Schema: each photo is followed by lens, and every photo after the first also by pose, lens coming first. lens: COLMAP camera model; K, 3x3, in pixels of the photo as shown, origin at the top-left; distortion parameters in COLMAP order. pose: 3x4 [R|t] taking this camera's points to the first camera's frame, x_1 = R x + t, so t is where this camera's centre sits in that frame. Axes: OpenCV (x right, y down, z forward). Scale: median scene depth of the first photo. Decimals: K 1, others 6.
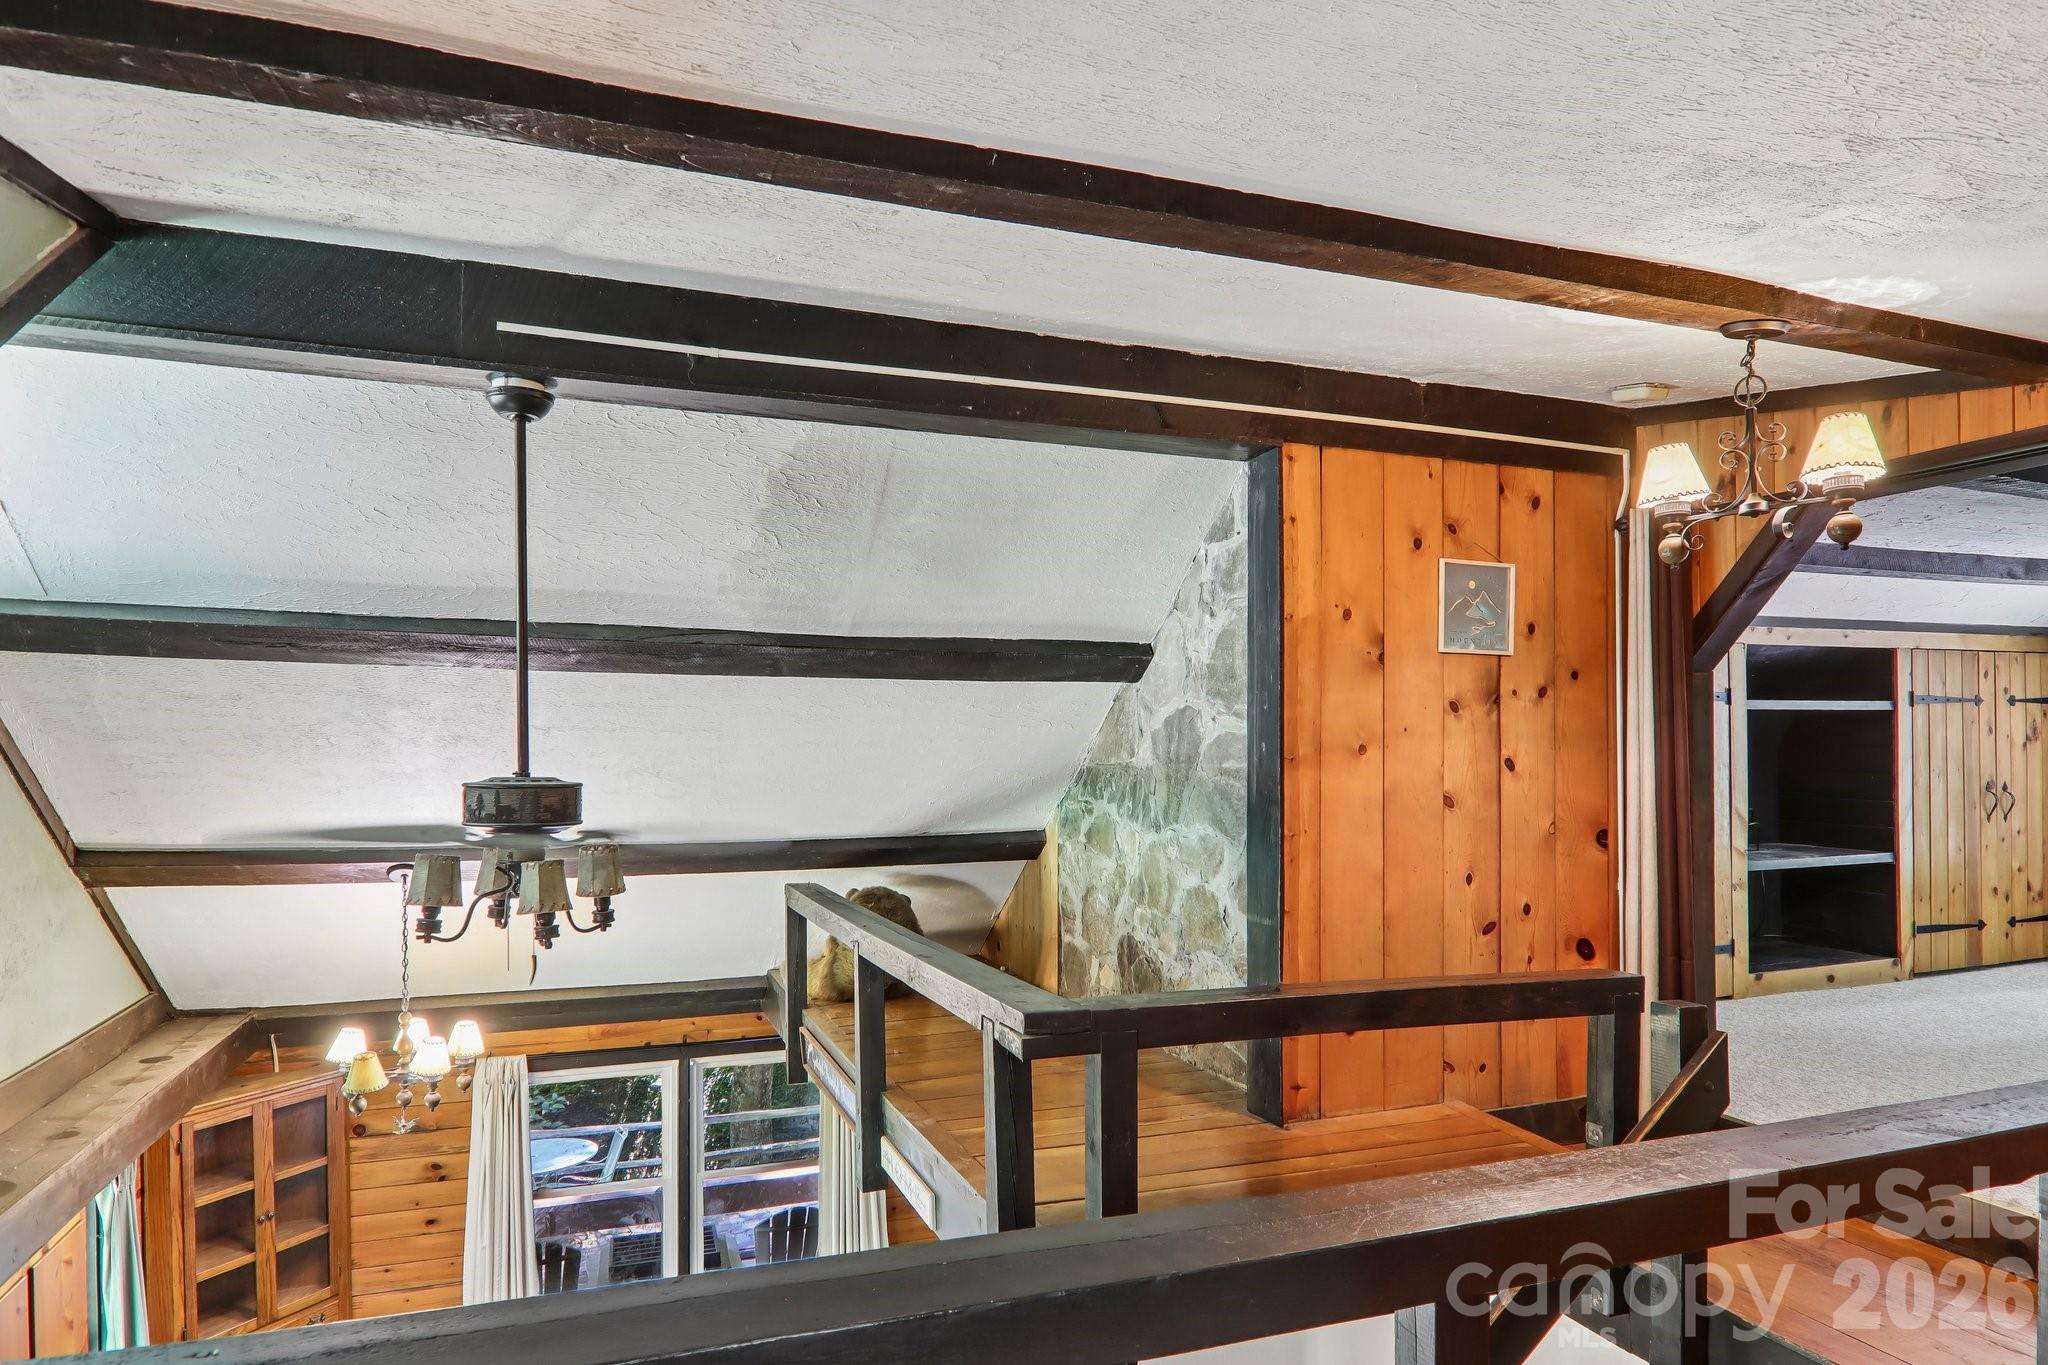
lens RADIAL K [[1167.6, 0, 1011.0], [0, 1167.6, 756.1], [0, 0, 1]] dist [0.003367, -0.018681]
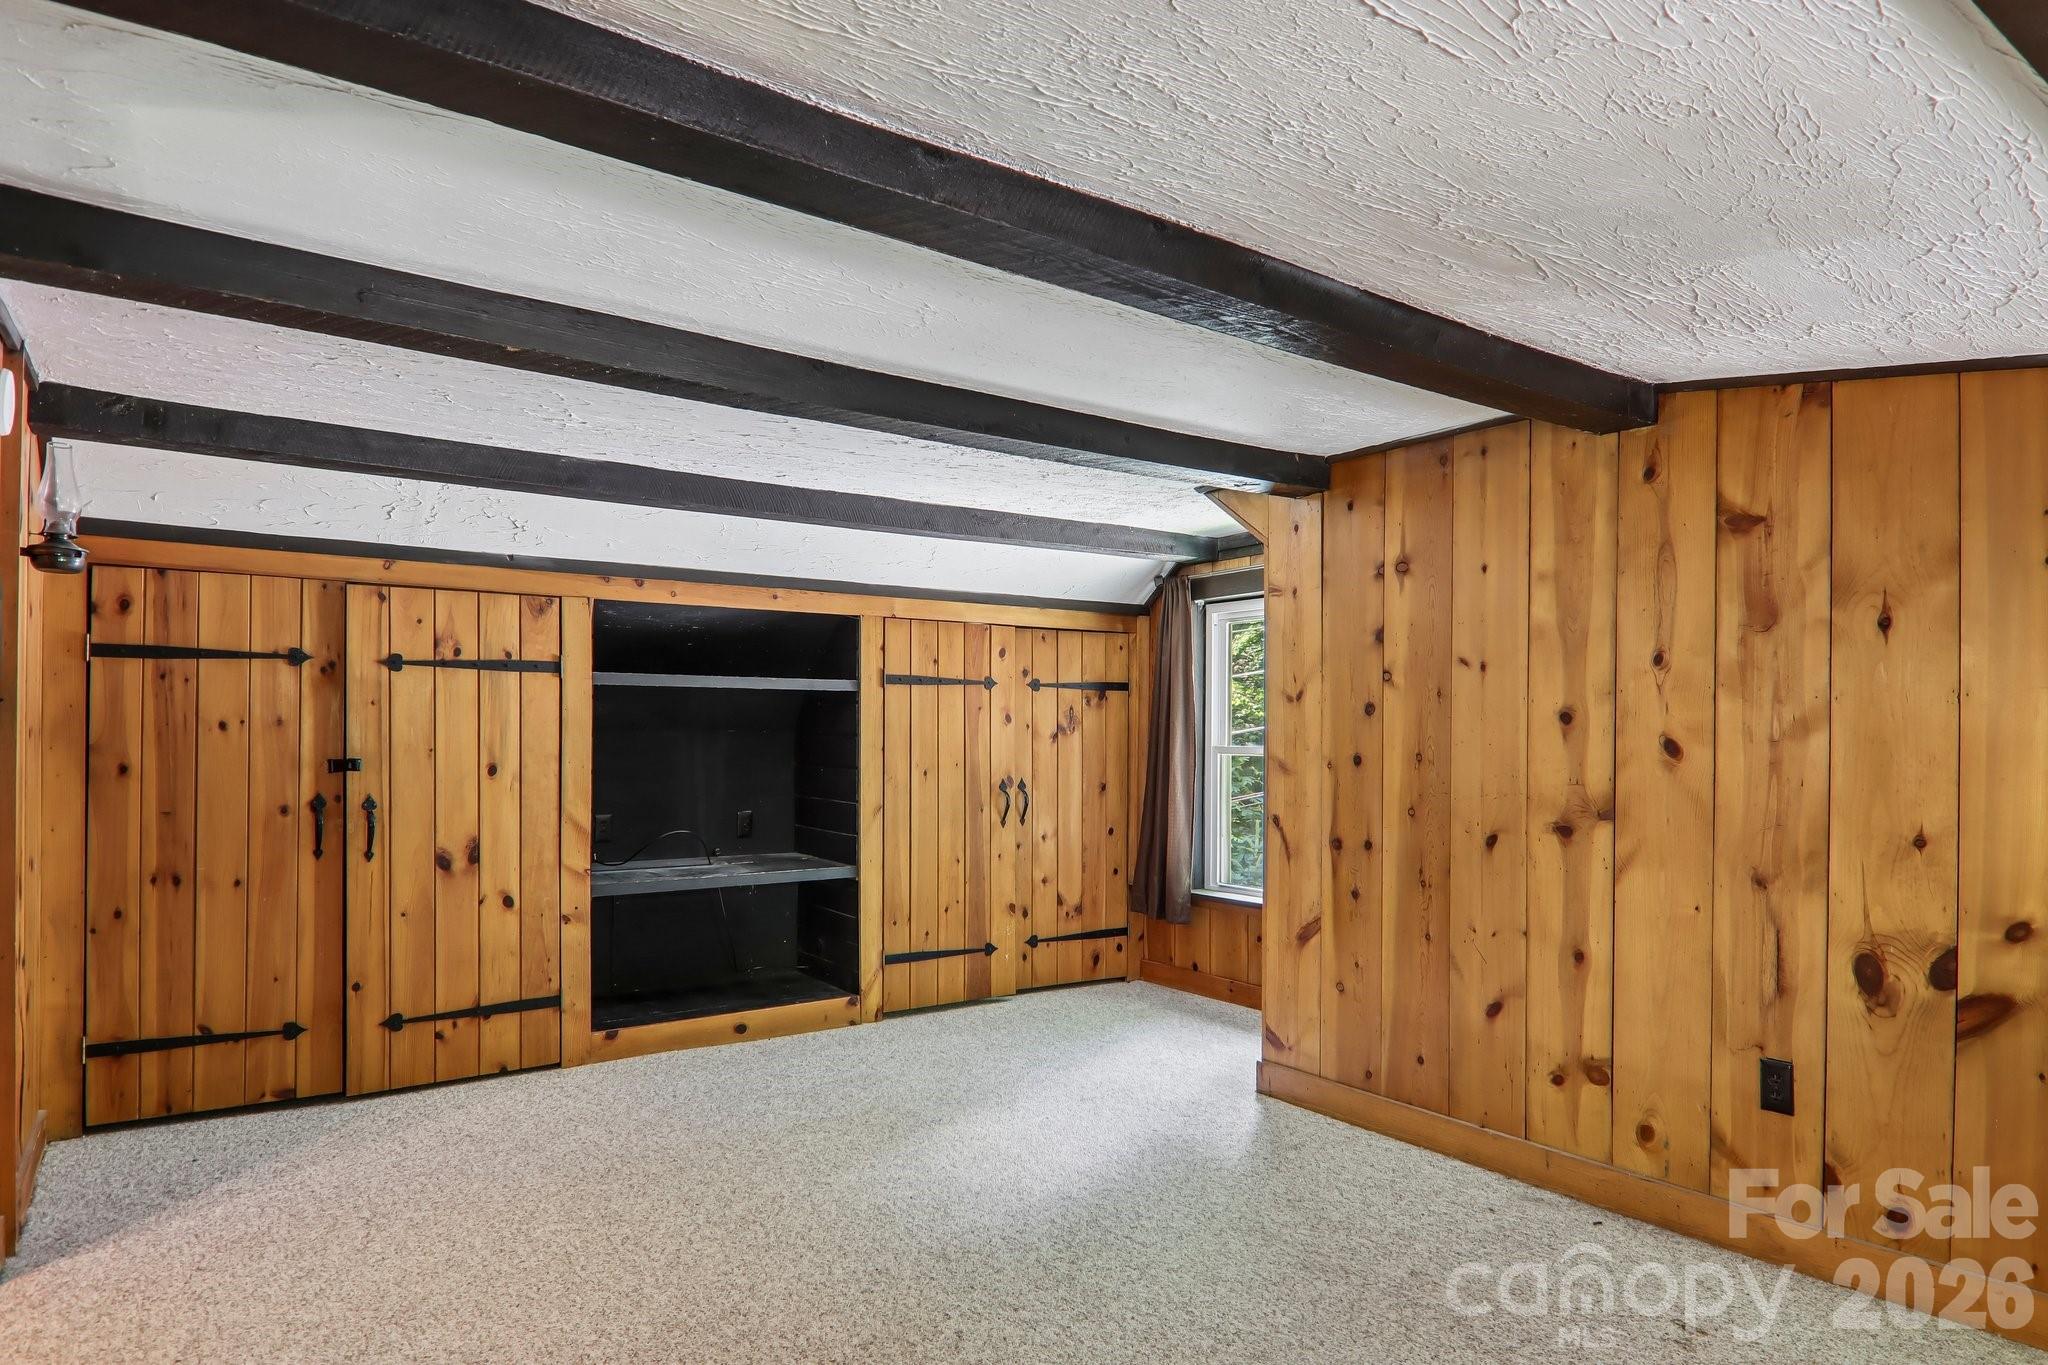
lens RADIAL K [[1167.6, 0, 1007.6], [0, 1167.6, 739.5], [0, 0, 1]] dist [0.003367, -0.018681]
pose [[0.963652, 0.007284, 0.267062, 0.640226], [-0.004236, 0.999919, -0.011988, 0.003726], [-0.267128, 0.010421, 0.963605, 0.179364]]
